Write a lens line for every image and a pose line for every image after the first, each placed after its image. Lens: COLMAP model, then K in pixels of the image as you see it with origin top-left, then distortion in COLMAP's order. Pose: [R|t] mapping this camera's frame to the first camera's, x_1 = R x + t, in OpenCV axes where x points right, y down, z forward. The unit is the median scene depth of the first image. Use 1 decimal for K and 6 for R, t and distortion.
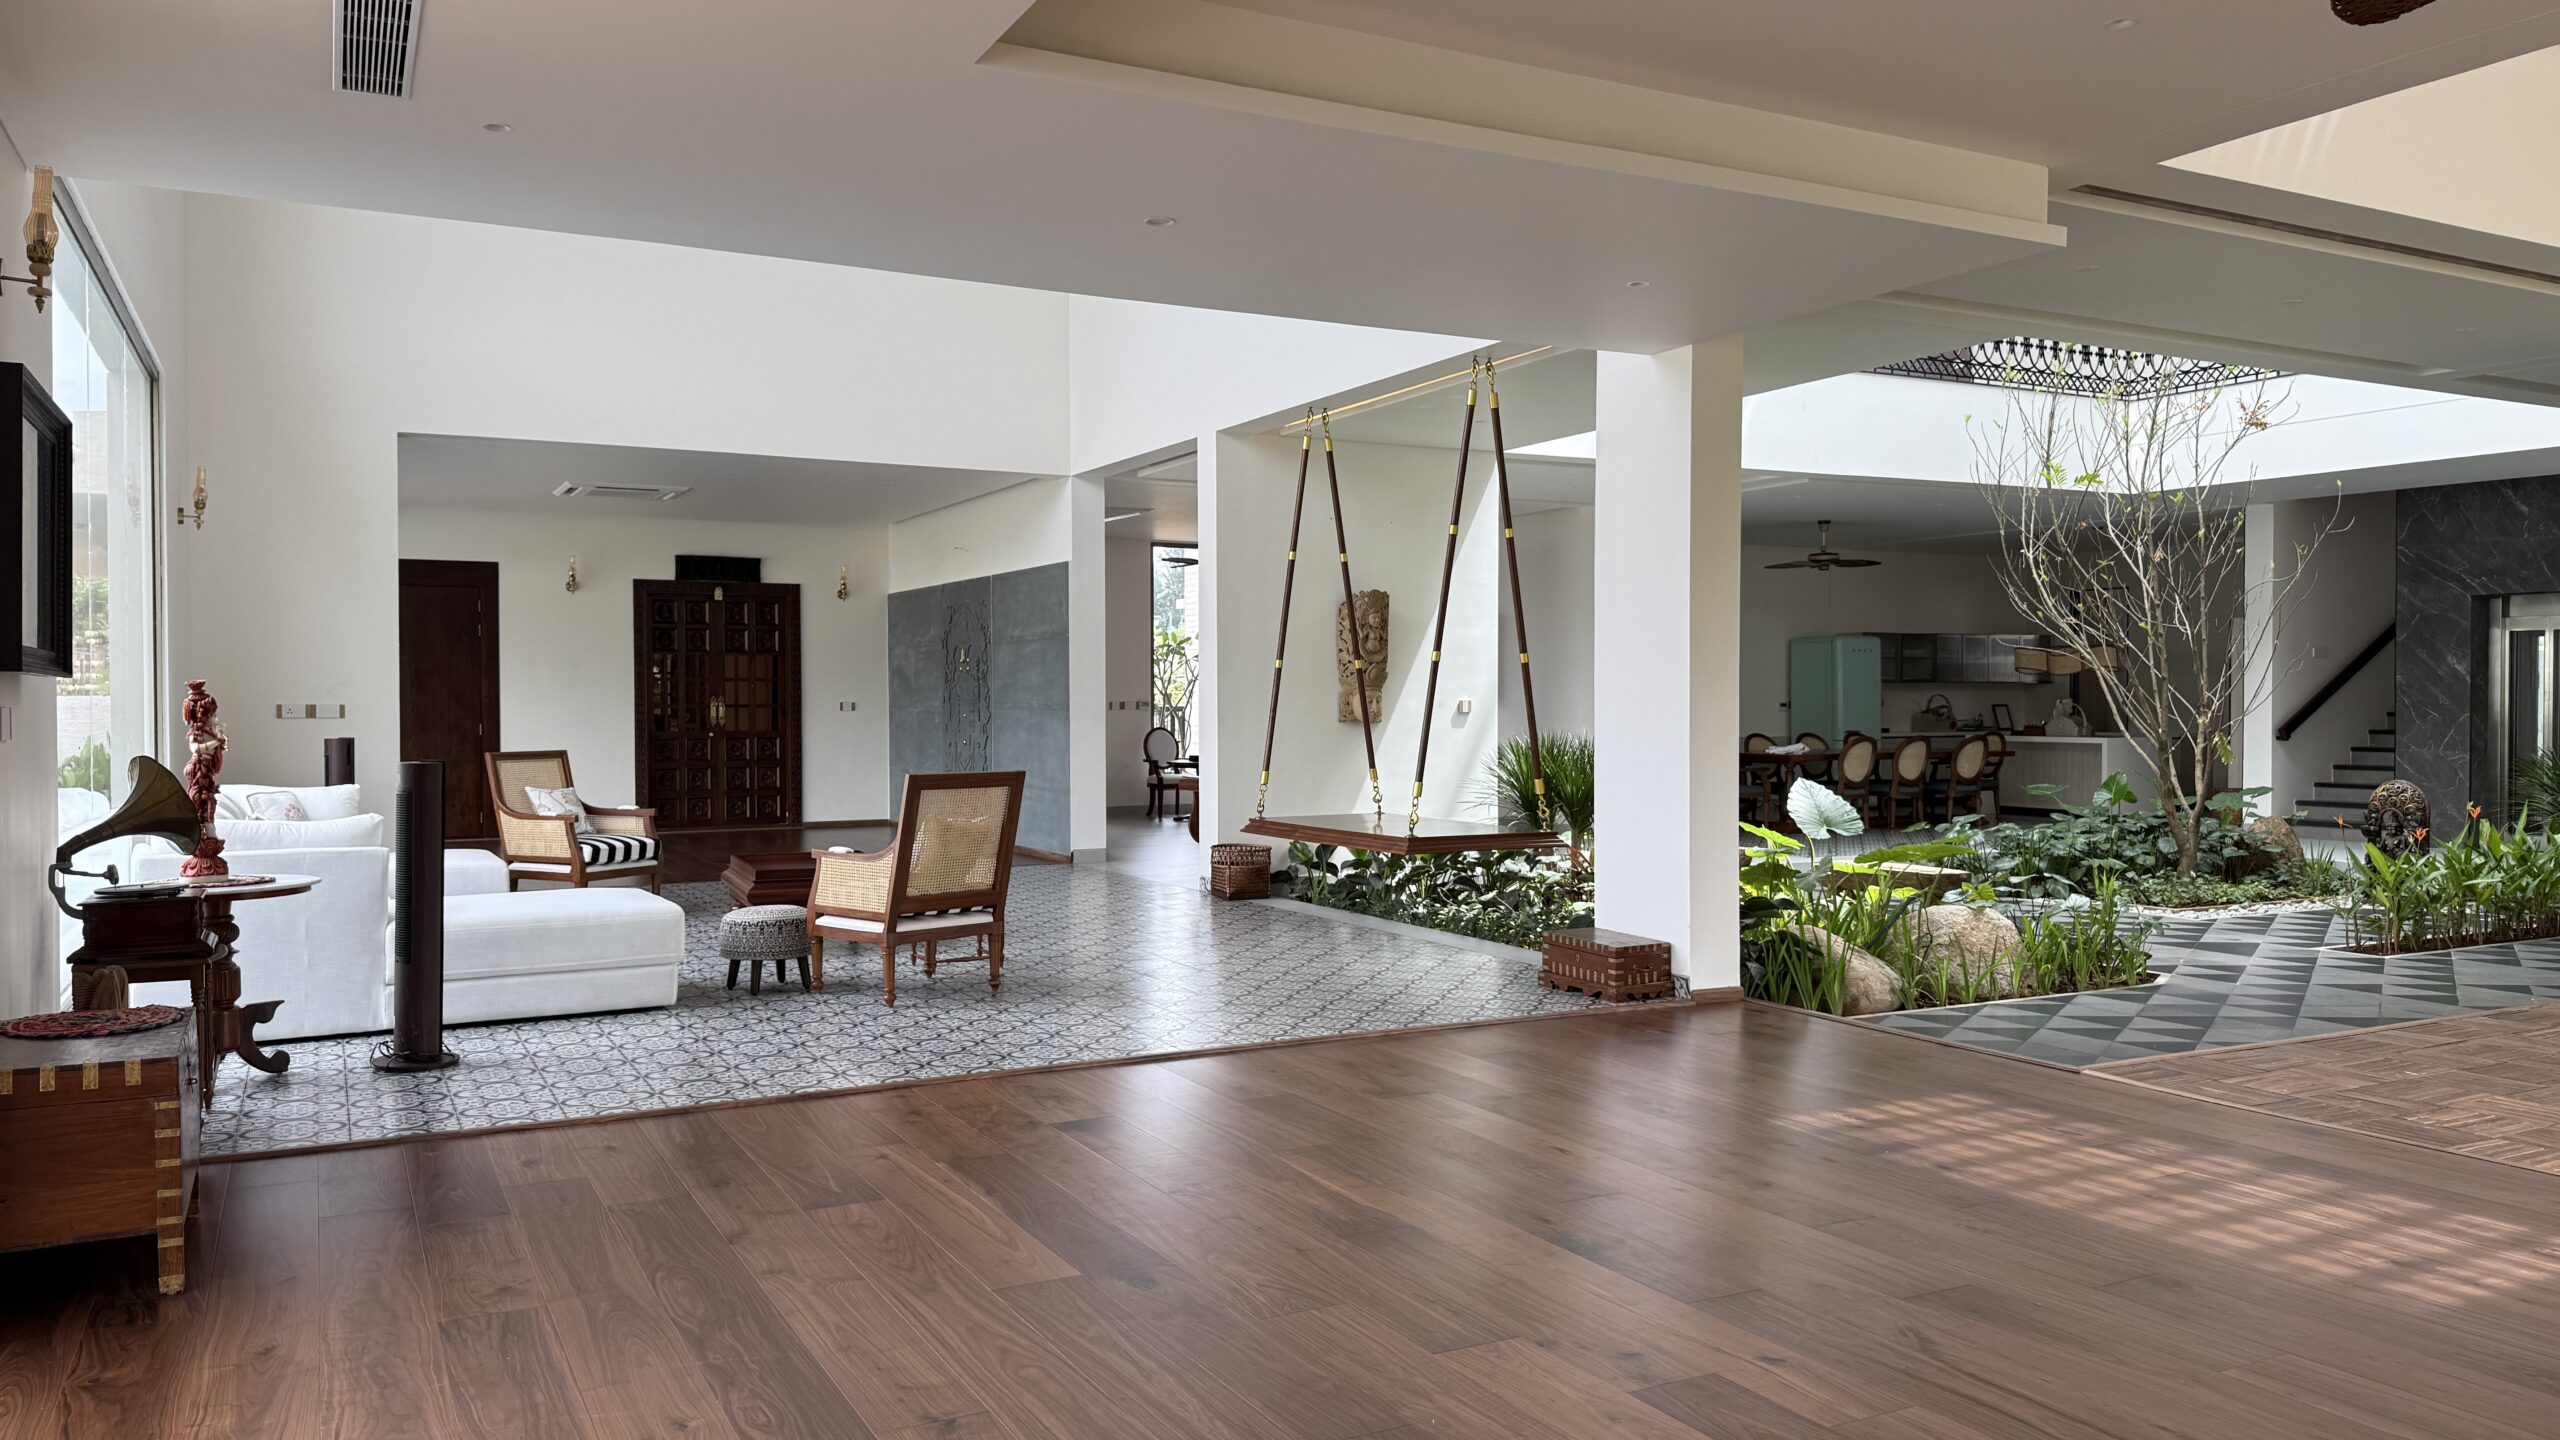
lens RADIAL K [[1780.6, 0, 1280.5], [0, 1780.6, 729.3], [0, 0, 1]] dist [0.115637, -0.170098]
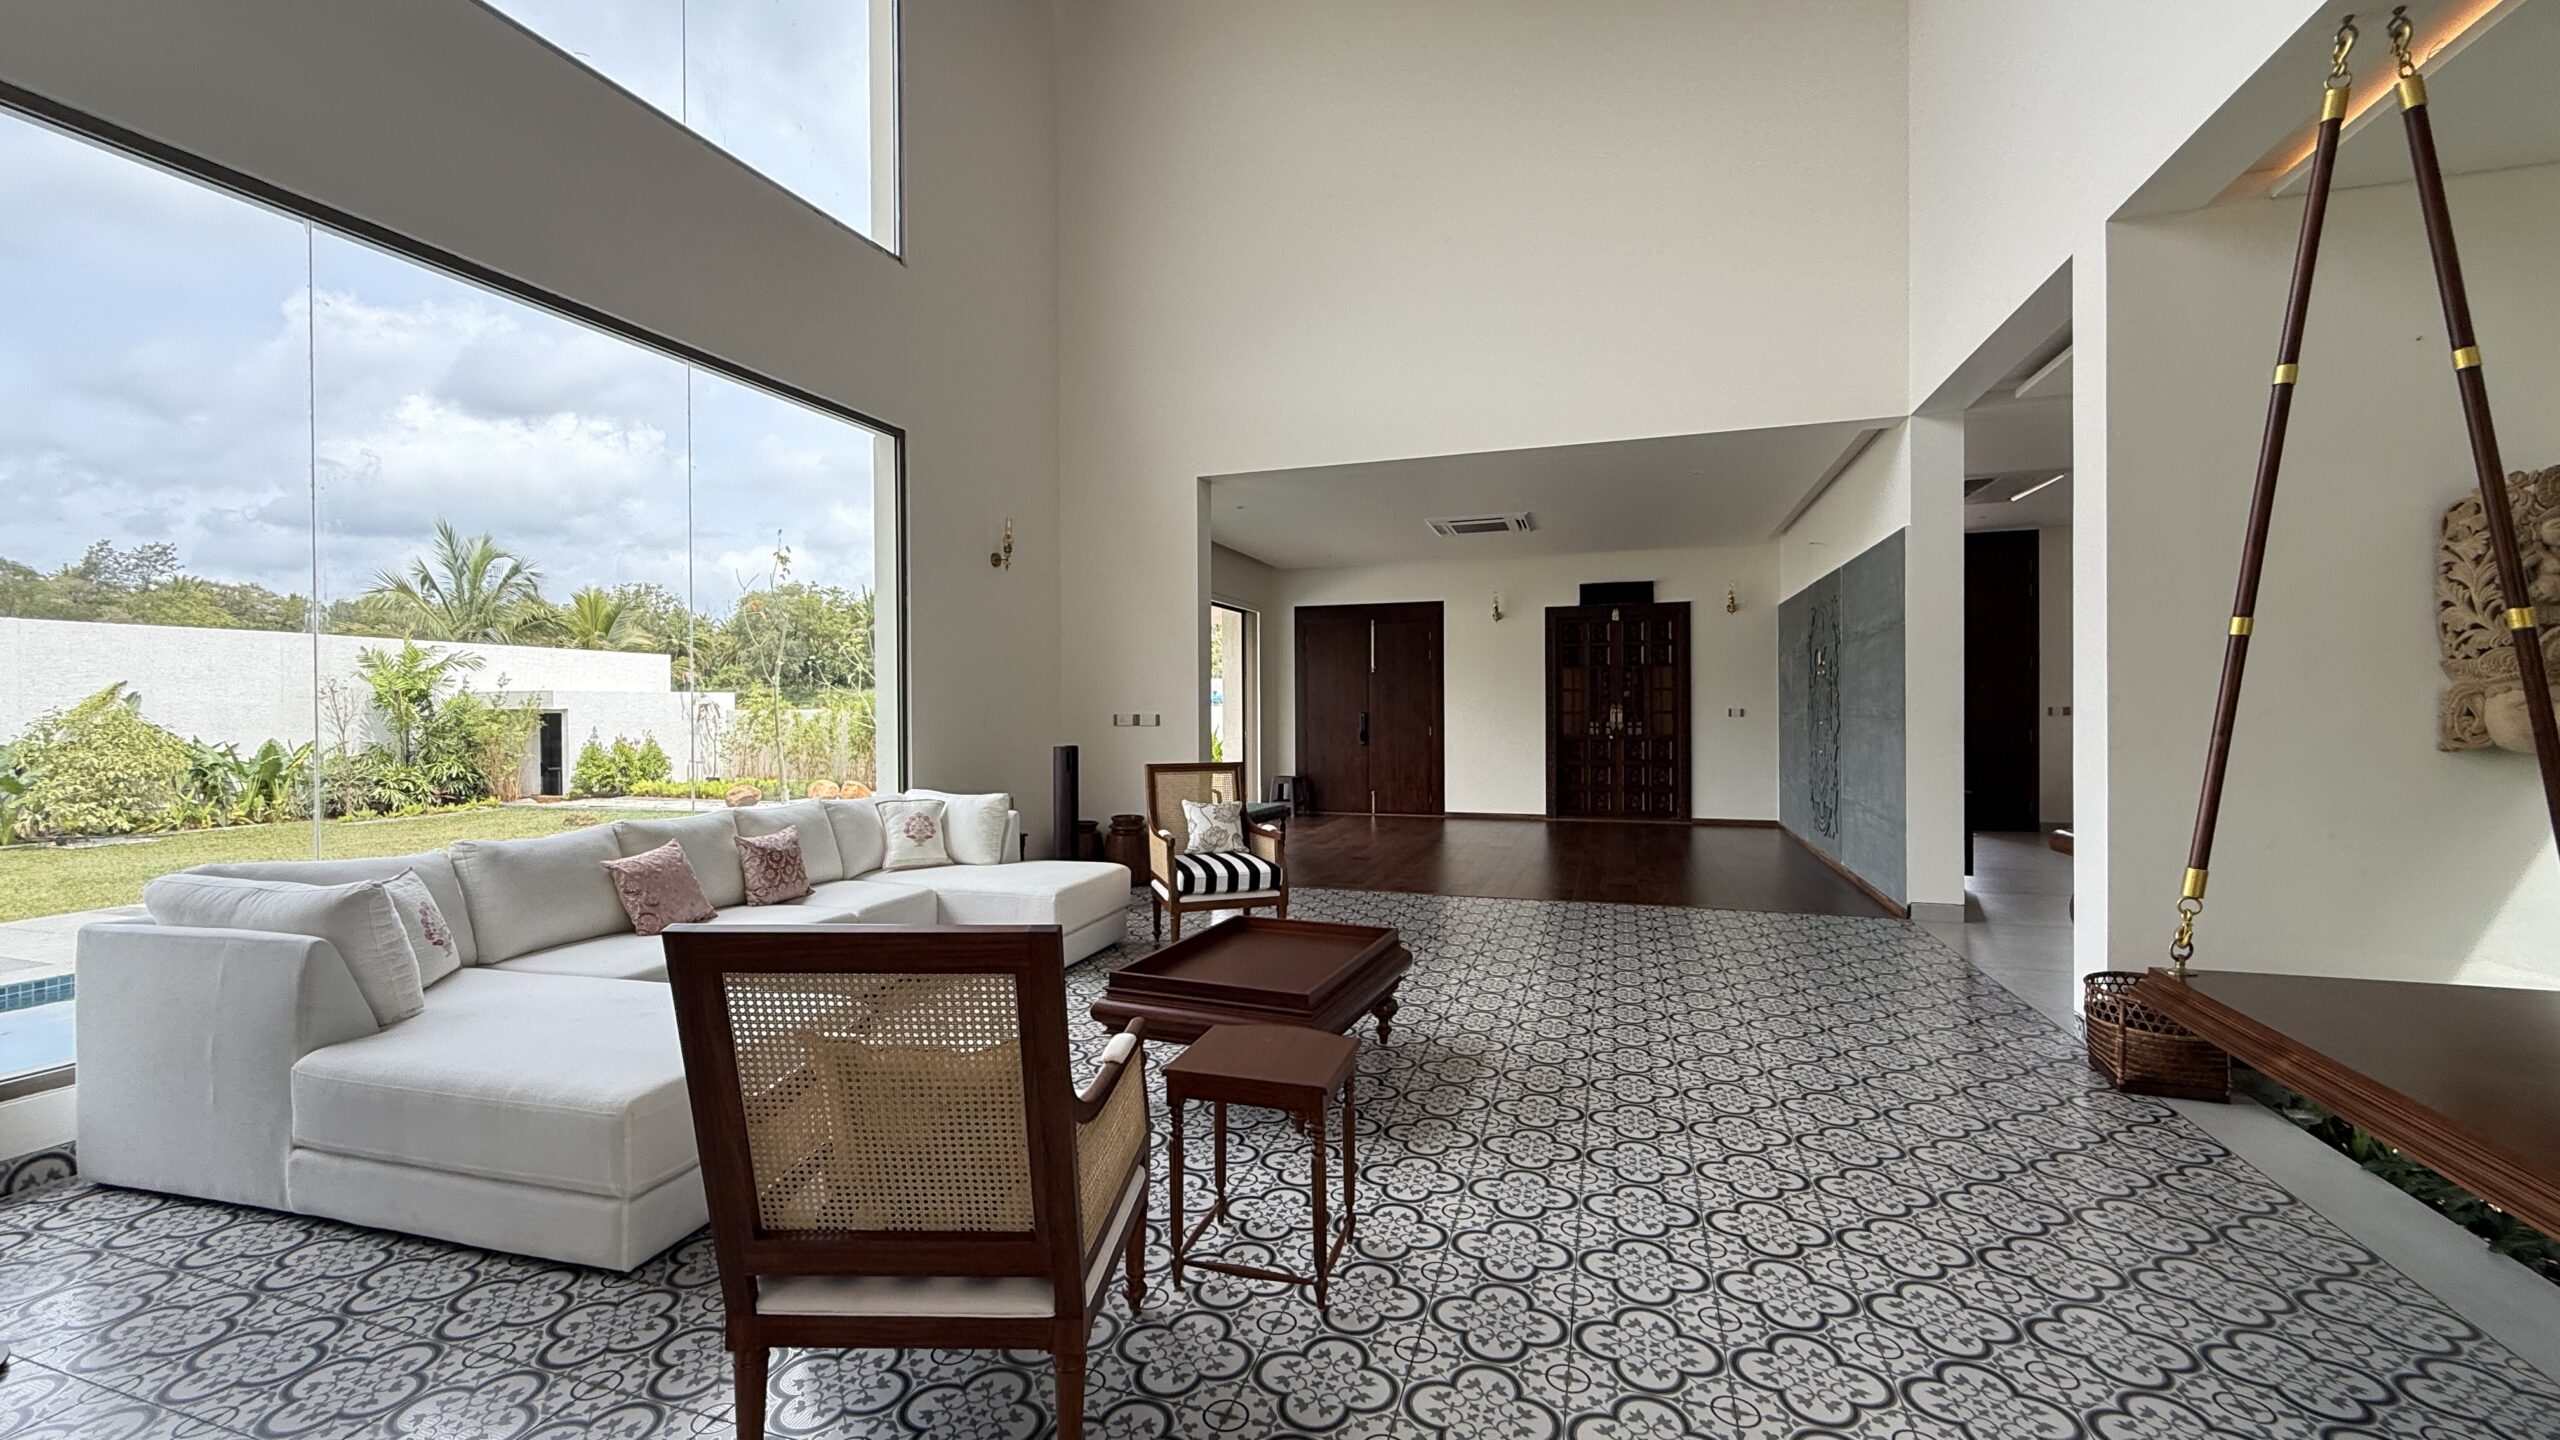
lens RADIAL K [[1022.8, 0, 1274.9], [0, 1022.8, 716.9], [0, 0, 1]] dist [-0.000110, 0.000664]
pose [[0.689518, 0.003031, -0.724262, 0.012518], [-0.006798, 0.999974, -0.002287, -0.008536], [0.724236, 0.006501, 0.689521, 0.459918]]
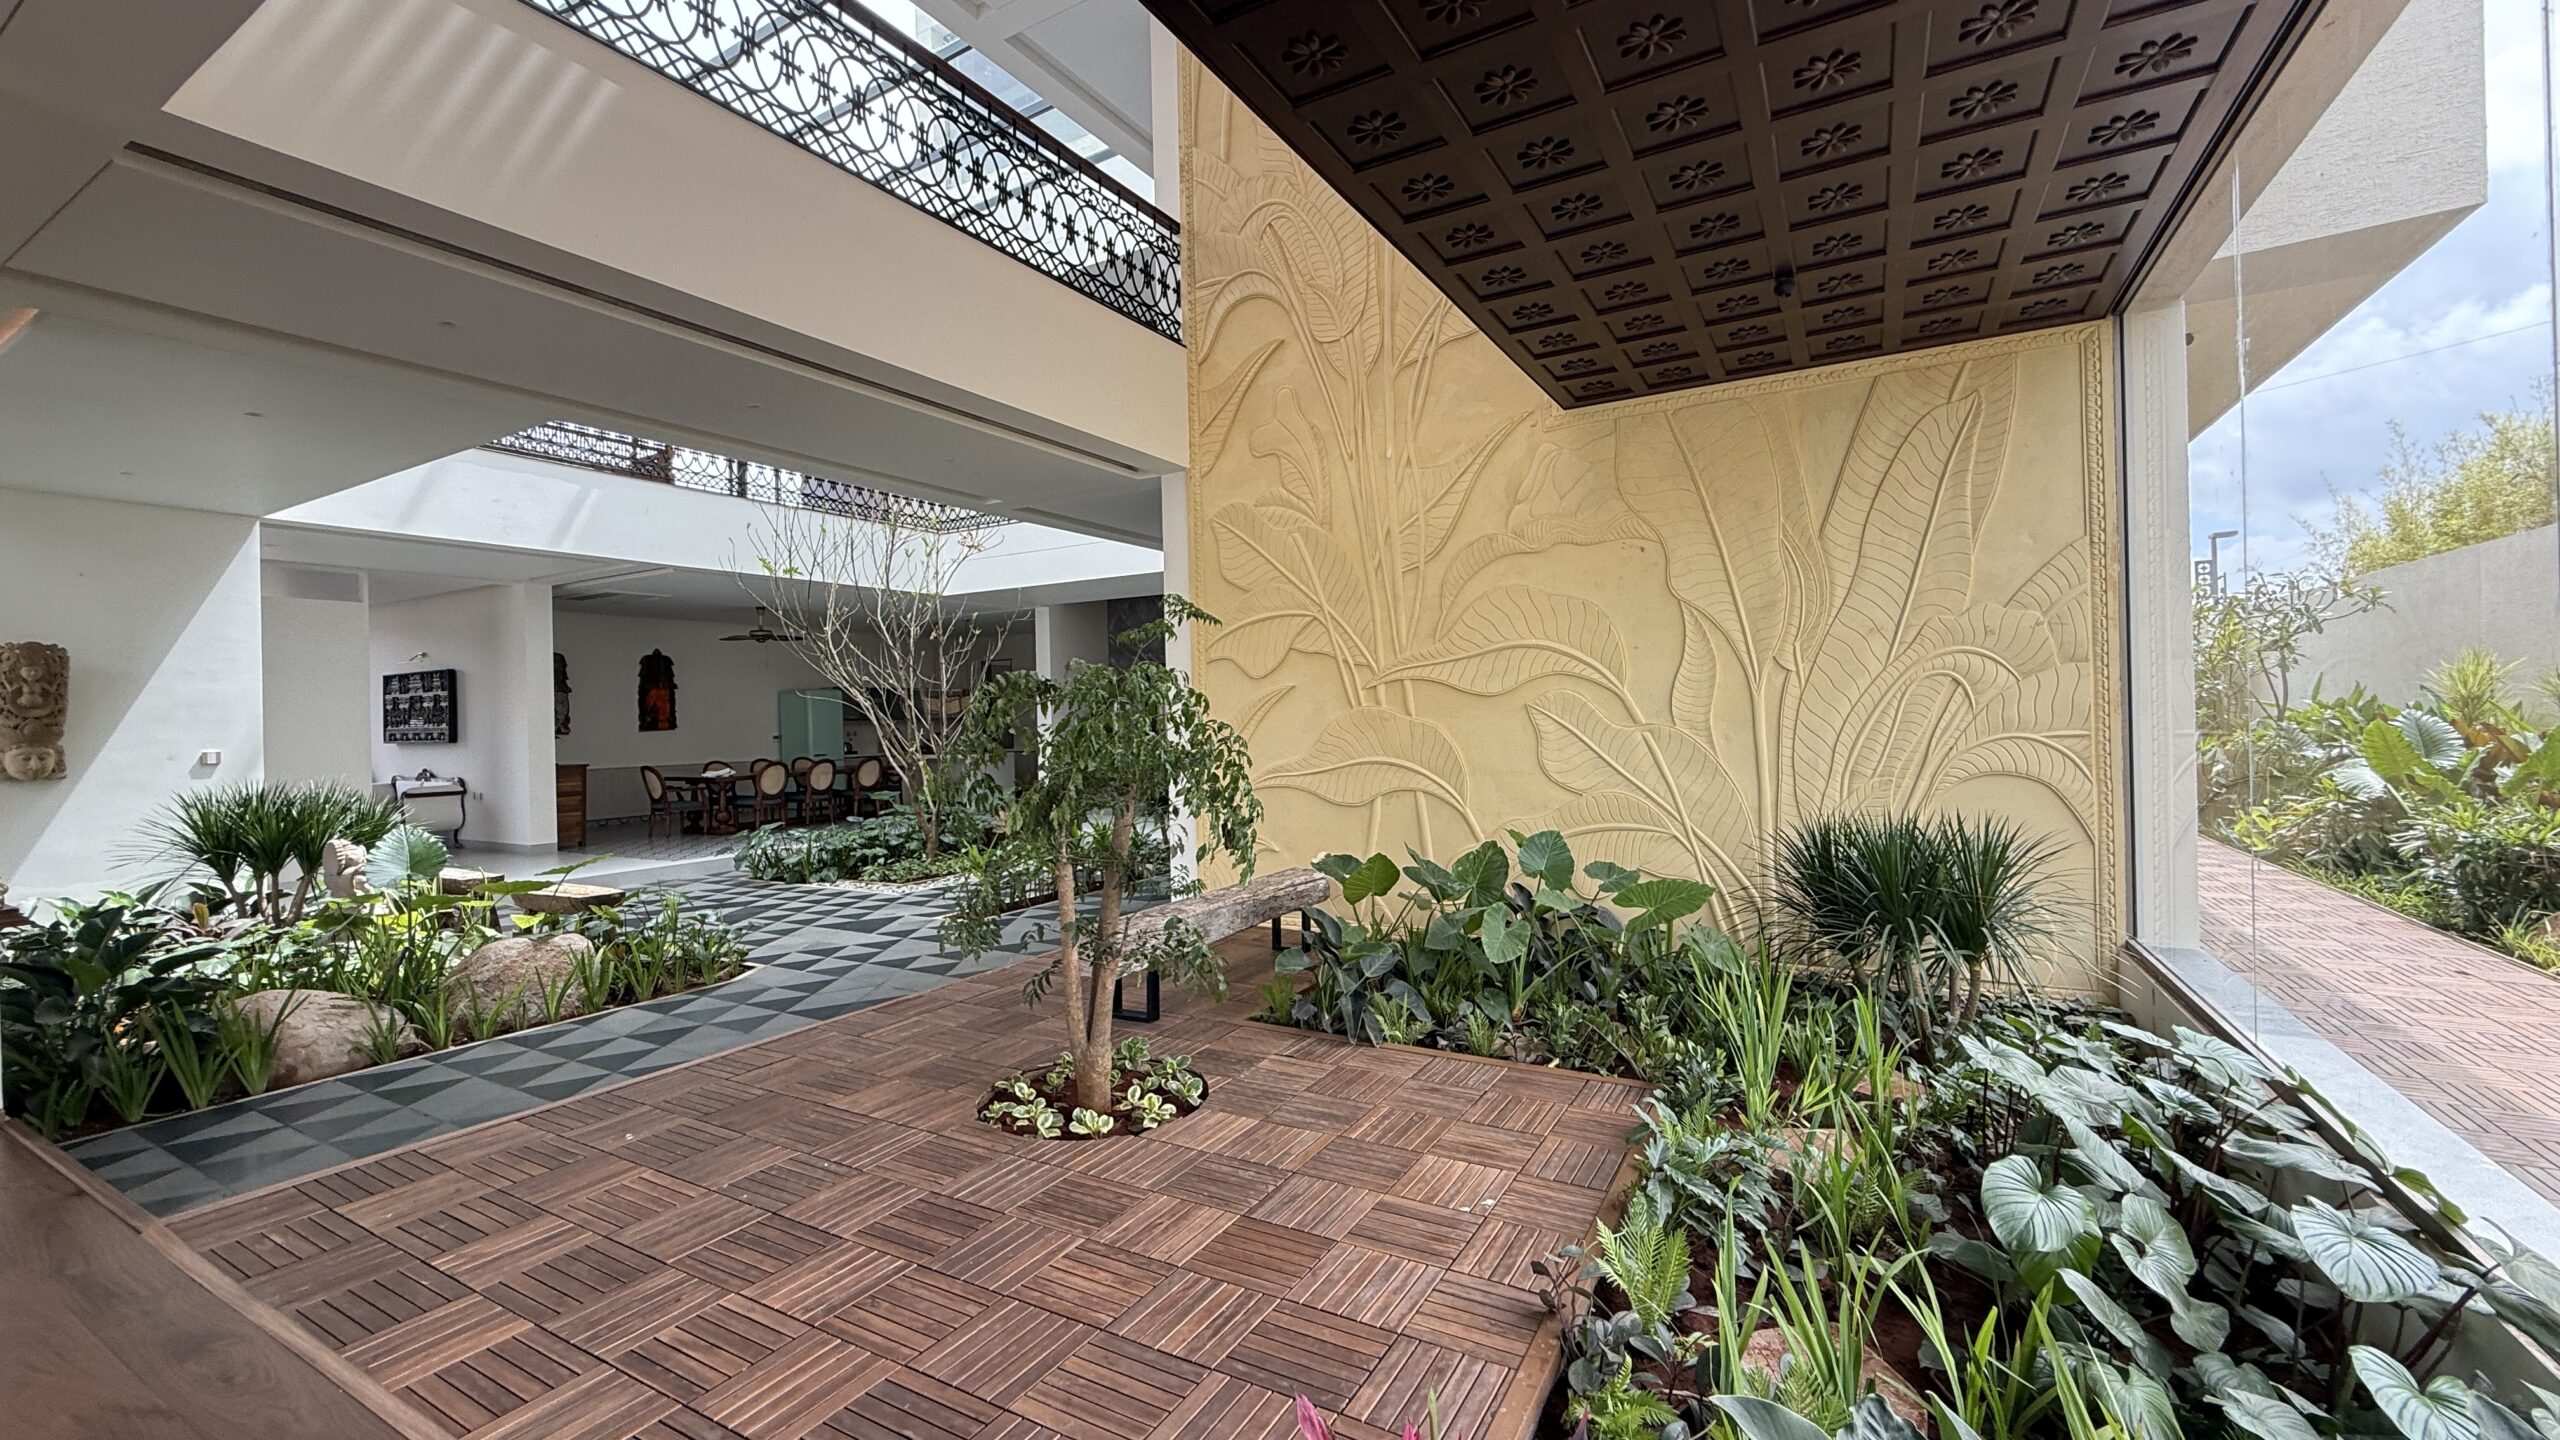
lens RADIAL K [[1022.8, 0, 1274.9], [0, 1022.8, 716.9], [0, 0, 1]] dist [-0.000110, 0.000664]
pose [[0.845082, -0.019288, 0.534288, 0.250527], [0.033194, 0.999314, -0.016427, -0.005331], [-0.533605, 0.031618, 0.845143, 0.137764]]
